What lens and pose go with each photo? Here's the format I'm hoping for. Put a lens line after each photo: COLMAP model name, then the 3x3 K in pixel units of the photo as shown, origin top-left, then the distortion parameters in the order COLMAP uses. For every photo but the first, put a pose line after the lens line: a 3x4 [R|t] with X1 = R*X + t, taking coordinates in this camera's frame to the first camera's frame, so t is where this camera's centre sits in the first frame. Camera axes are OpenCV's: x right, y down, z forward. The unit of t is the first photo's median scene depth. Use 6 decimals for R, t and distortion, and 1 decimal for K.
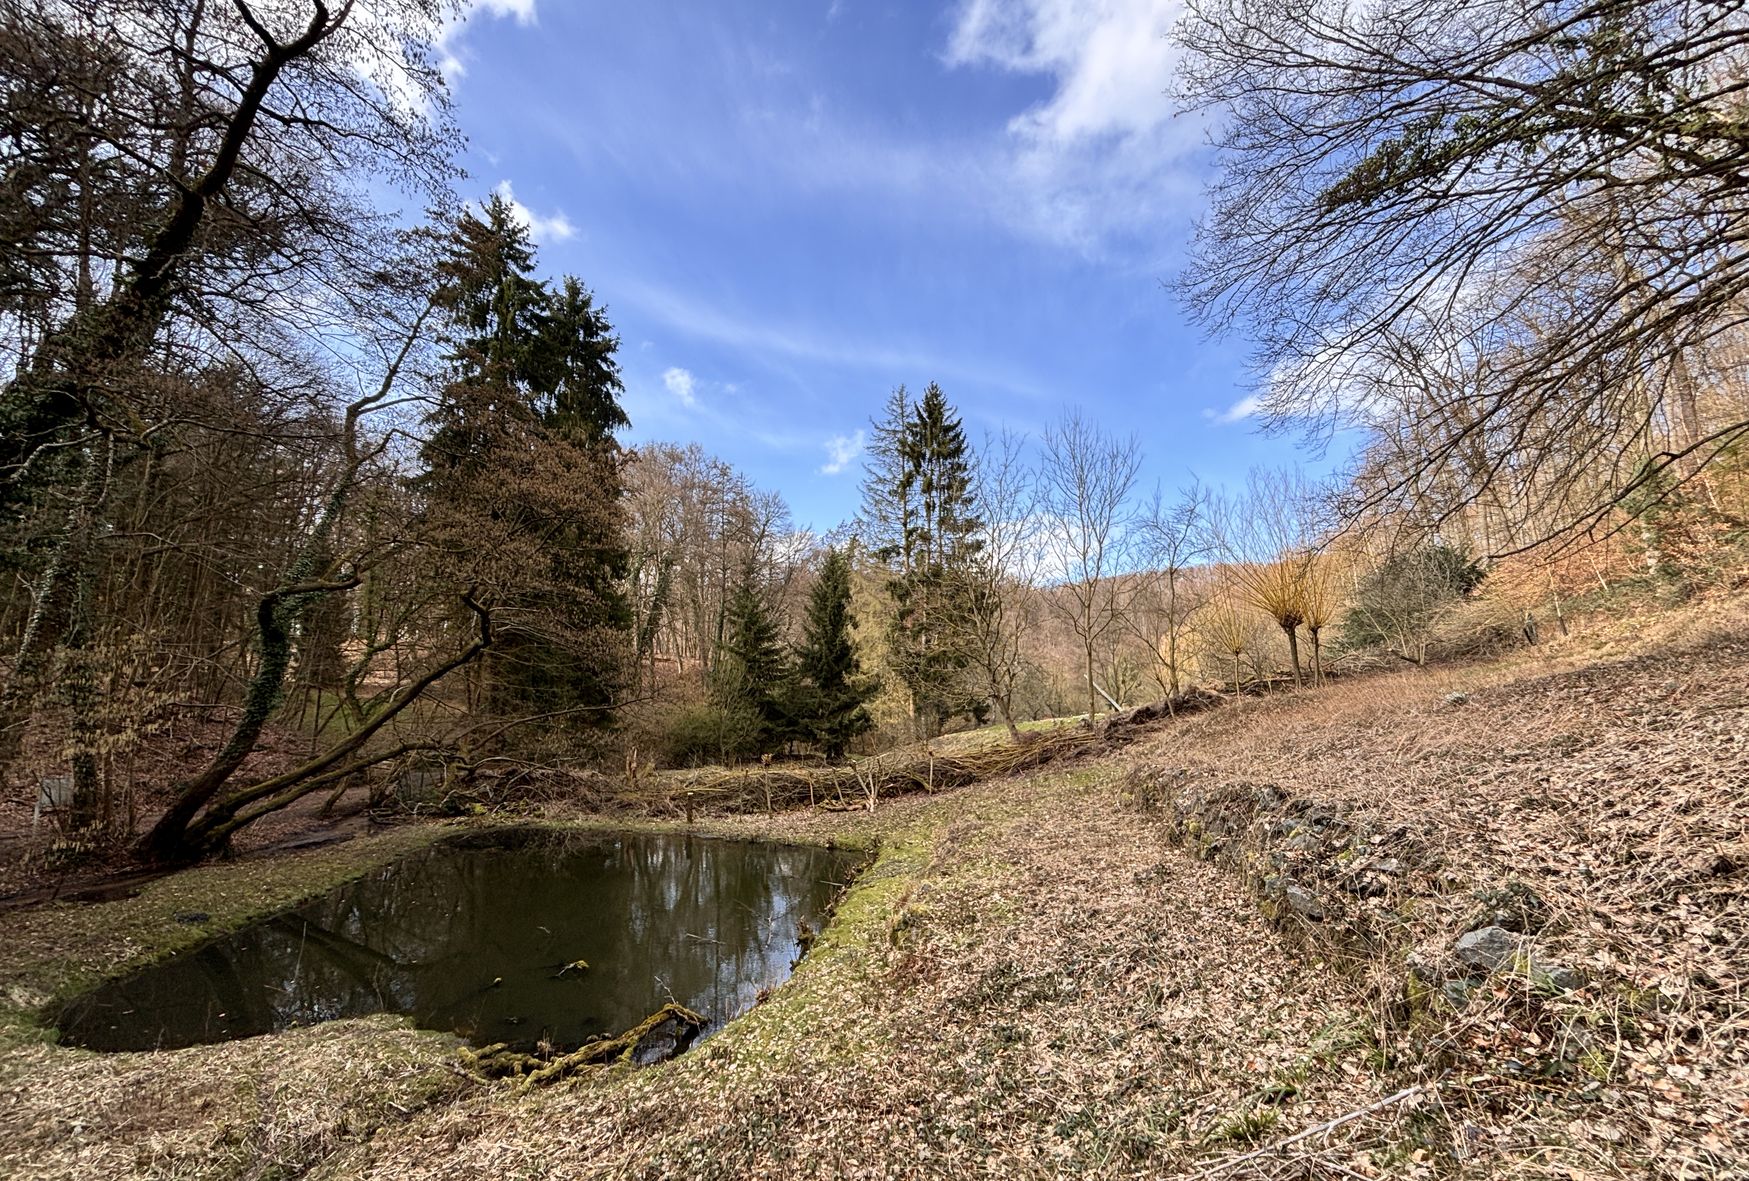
lens RADIAL K [[708.0, 0, 876.4], [0, 708.0, 649.0], [0, 0, 1]] dist [-0.000634, -0.000097]
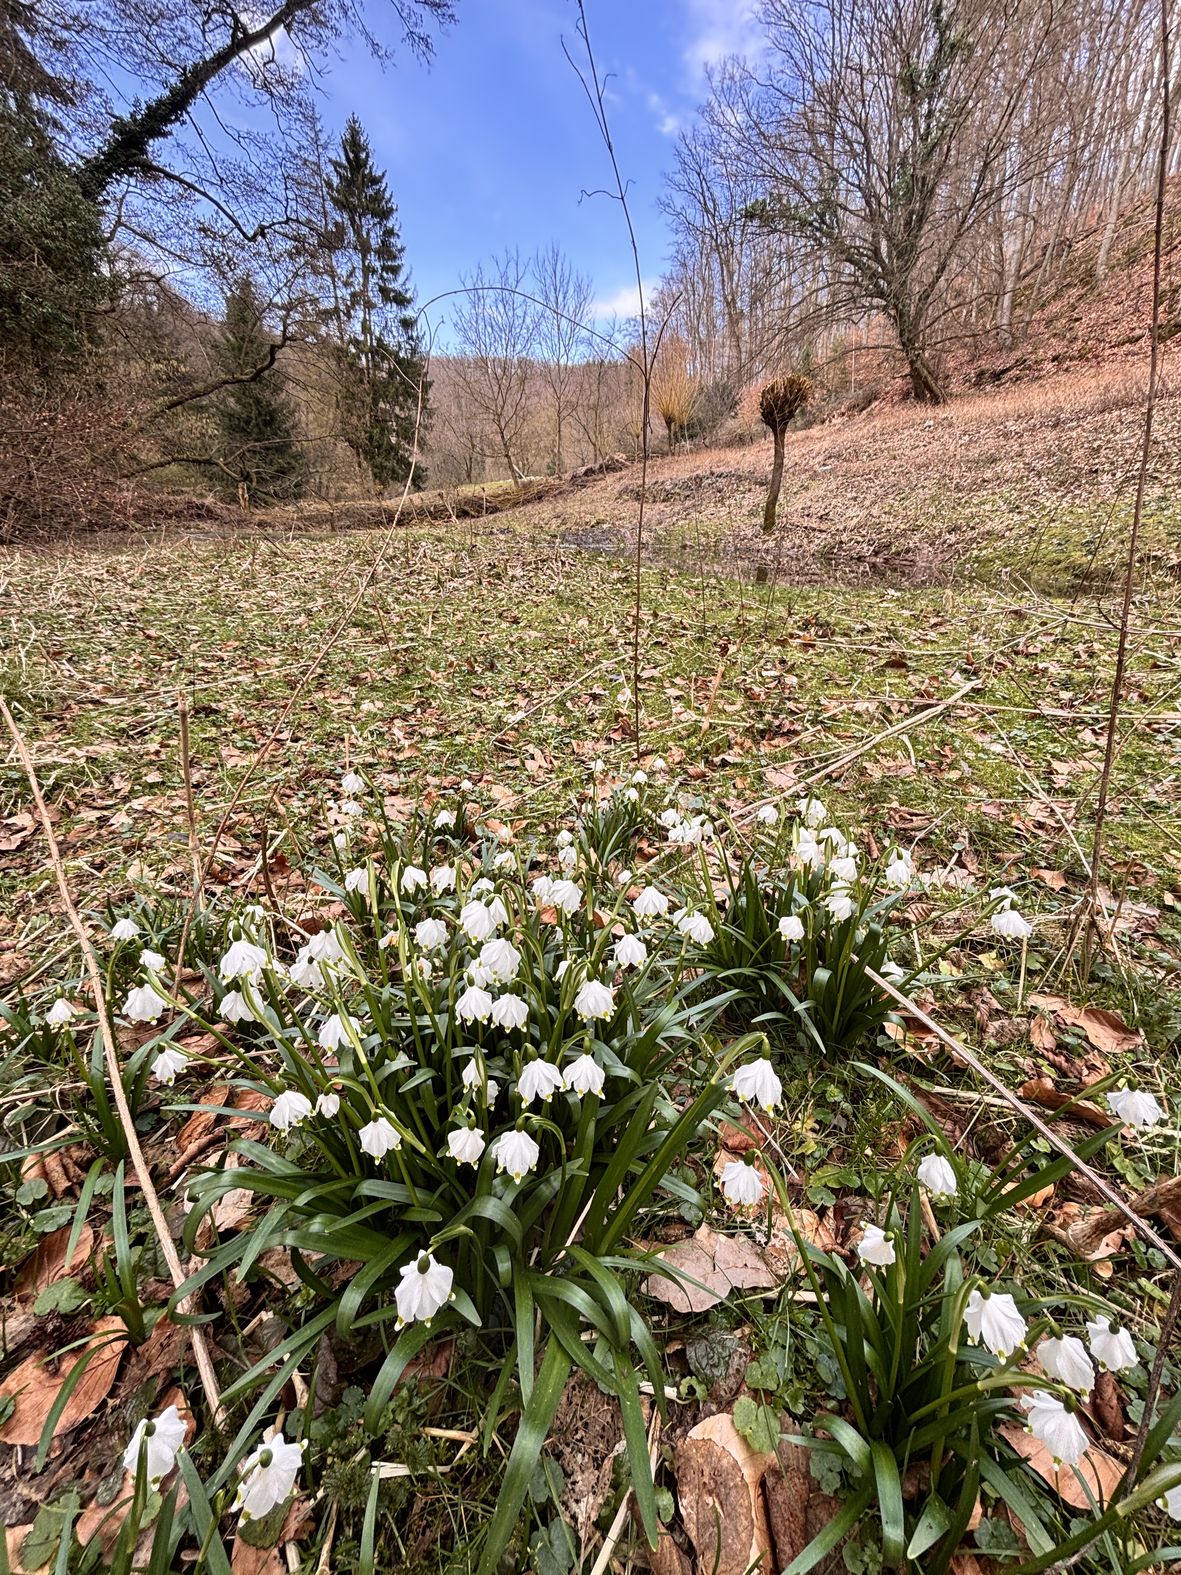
lens RADIAL K [[644.3, 0, 592.0], [0, 644.3, 786.7], [0, 0, 1]] dist [-0.017711, 0.012127]
pose [[0.847026, -0.189611, 0.496582, -0.277629], [-0.074437, 0.882697, 0.464009, 0.019233], [-0.526313, -0.429992, 0.733554, -0.264149]]
